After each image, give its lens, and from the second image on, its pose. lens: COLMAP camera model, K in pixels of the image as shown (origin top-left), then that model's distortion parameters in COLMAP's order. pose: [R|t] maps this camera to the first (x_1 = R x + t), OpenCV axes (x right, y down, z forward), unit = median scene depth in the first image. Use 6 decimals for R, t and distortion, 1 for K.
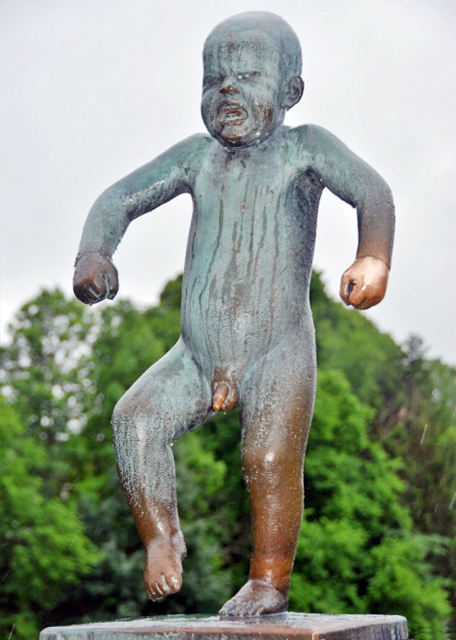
lens RADIAL K [[572.5, 0, 227.7], [0, 572.5, 322.0], [0, 0, 1]] dist [0.045124, -0.000898]
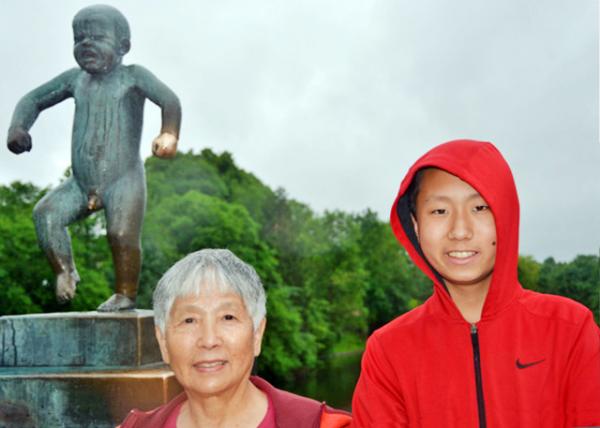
lens RADIAL K [[298.9, 0, 300.7], [0, 298.9, 210.1], [0, 0, 1]] dist [-0.004672, 0.001322]
pose [[0.998226, 0.002221, 0.059495, 0.643370], [-0.005054, 0.998858, 0.047510, 0.102205], [-0.059322, -0.047726, 0.997097, -0.070194]]
